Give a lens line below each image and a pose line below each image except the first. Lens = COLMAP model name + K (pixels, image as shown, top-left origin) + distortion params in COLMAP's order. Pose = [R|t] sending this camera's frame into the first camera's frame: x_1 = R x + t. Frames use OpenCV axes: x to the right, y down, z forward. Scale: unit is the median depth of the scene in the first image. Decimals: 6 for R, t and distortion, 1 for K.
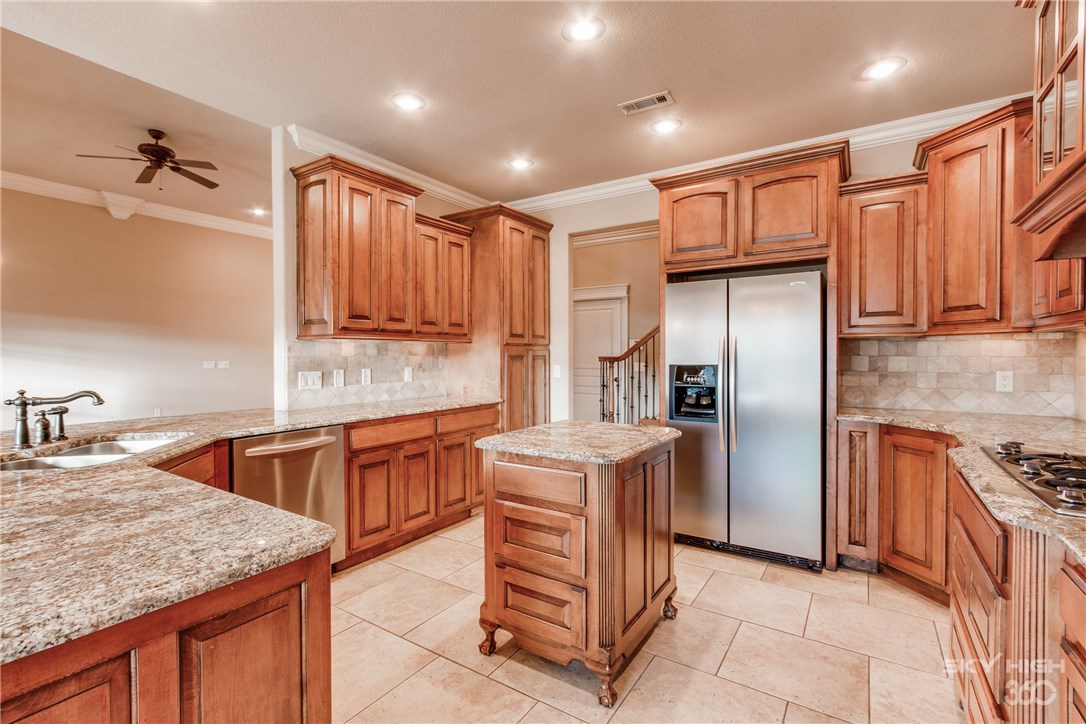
lens RADIAL K [[497.3, 0, 538.5], [0, 497.3, 360.0], [0, 0, 1]] dist [-0.001238, 0.002307]
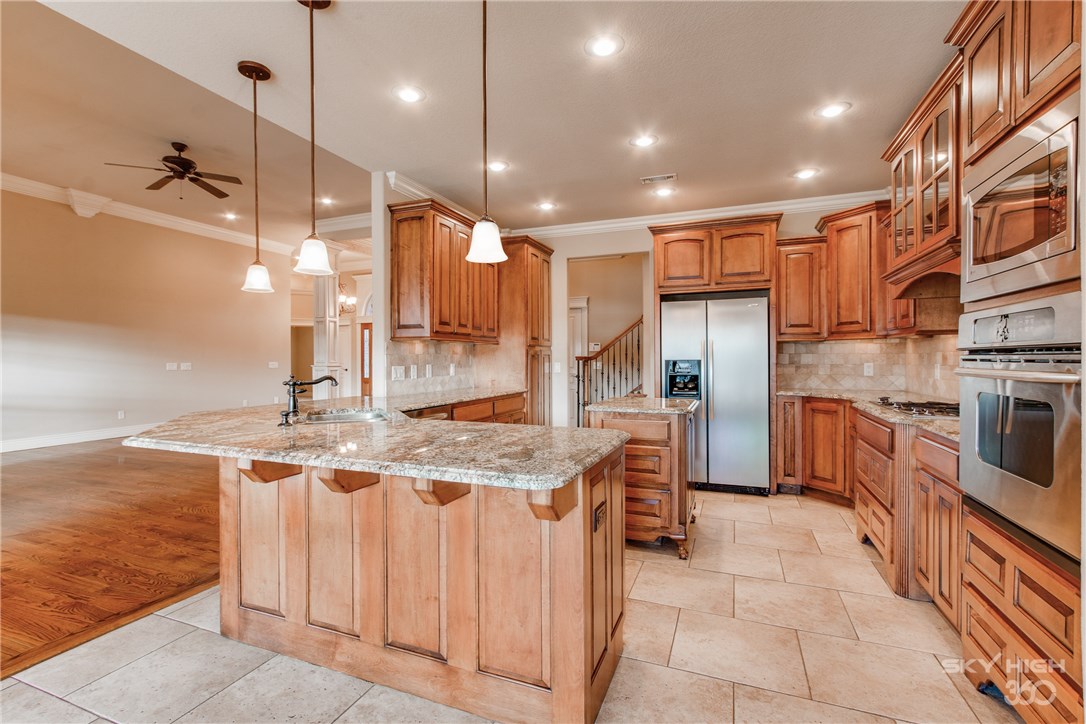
lens RADIAL K [[497.3, 0, 536.9], [0, 497.3, 359.9], [0, 0, 1]] dist [-0.001238, 0.002307]
pose [[0.978783, -0.002595, 0.204884, -0.393213], [0.004400, 0.999955, -0.008356, 0.020294], [-0.204854, 0.009081, 0.978750, -0.311185]]
